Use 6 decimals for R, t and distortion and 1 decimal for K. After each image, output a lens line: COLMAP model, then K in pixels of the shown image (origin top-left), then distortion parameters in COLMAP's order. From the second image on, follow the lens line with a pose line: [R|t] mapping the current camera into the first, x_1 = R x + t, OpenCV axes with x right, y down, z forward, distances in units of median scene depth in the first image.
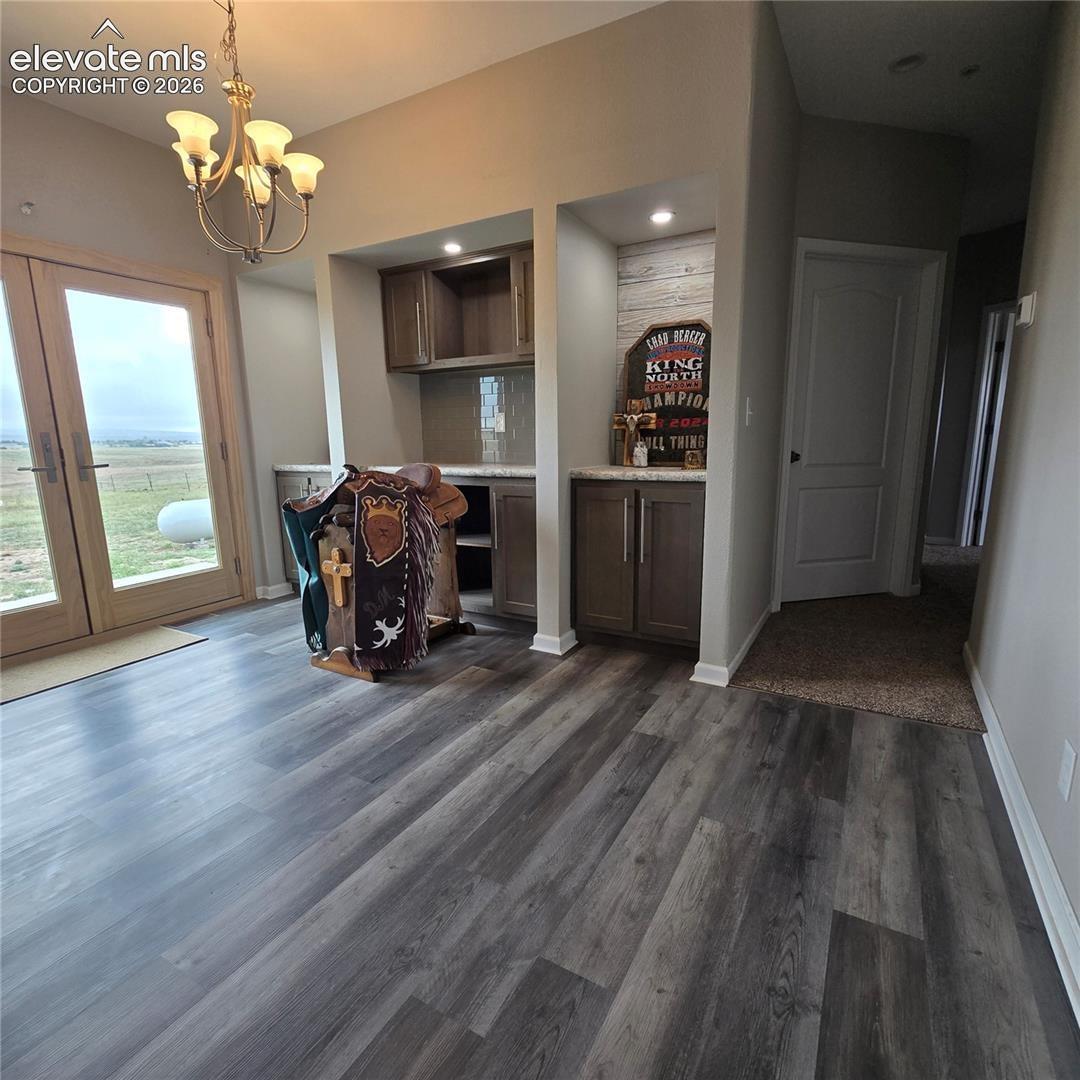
lens RADIAL K [[589.1, 0, 538.8], [0, 589.1, 540.9], [0, 0, 1]] dist [0.000488, -0.001215]
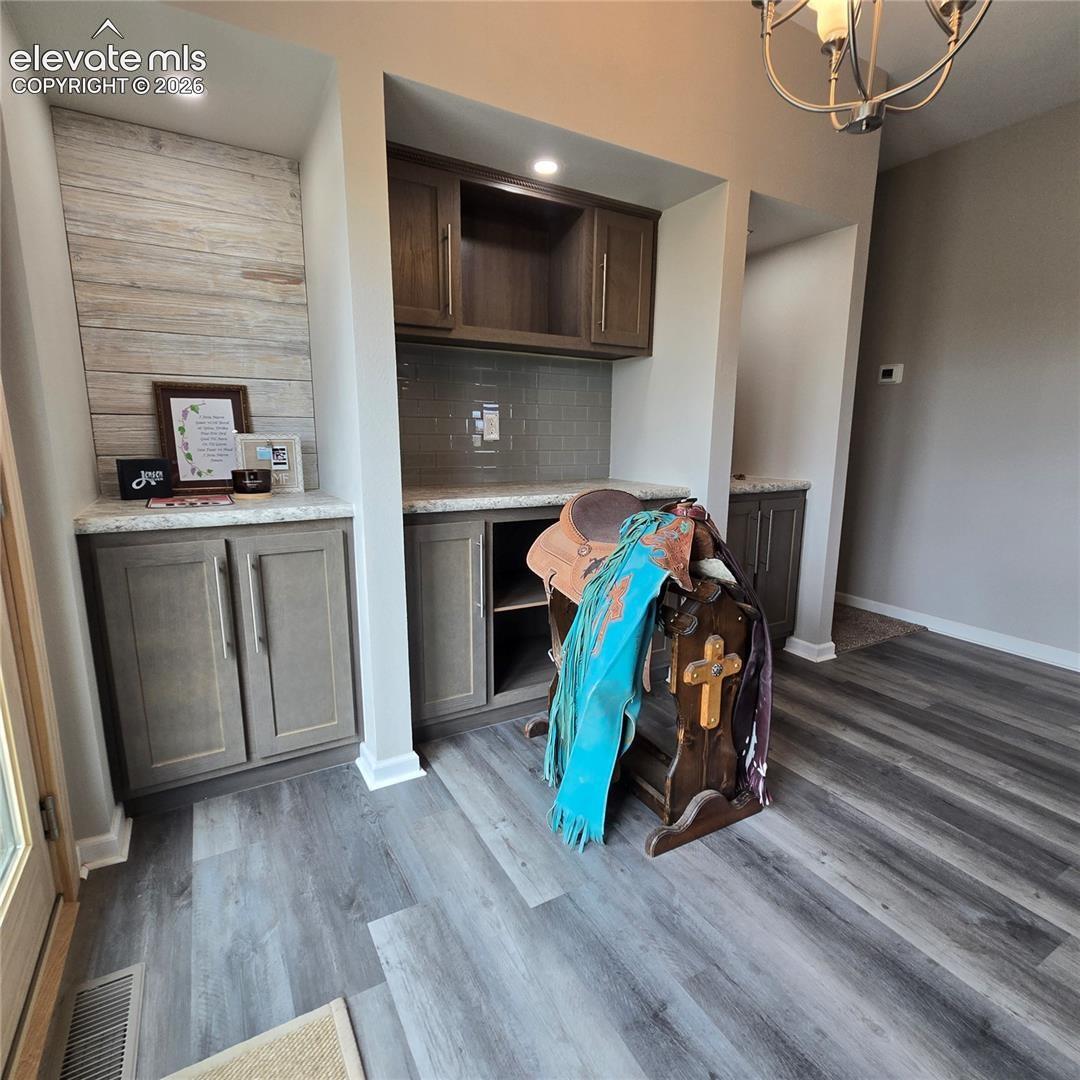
lens RADIAL K [[589.1, 0, 540.7], [0, 589.1, 544.0], [0, 0, 1]] dist [0.000488, -0.001215]
pose [[0.506545, -0.145853, 0.849788, -0.965378], [0.135031, 0.986846, 0.088886, -0.167601], [-0.851574, 0.069723, 0.519577, 0.849463]]
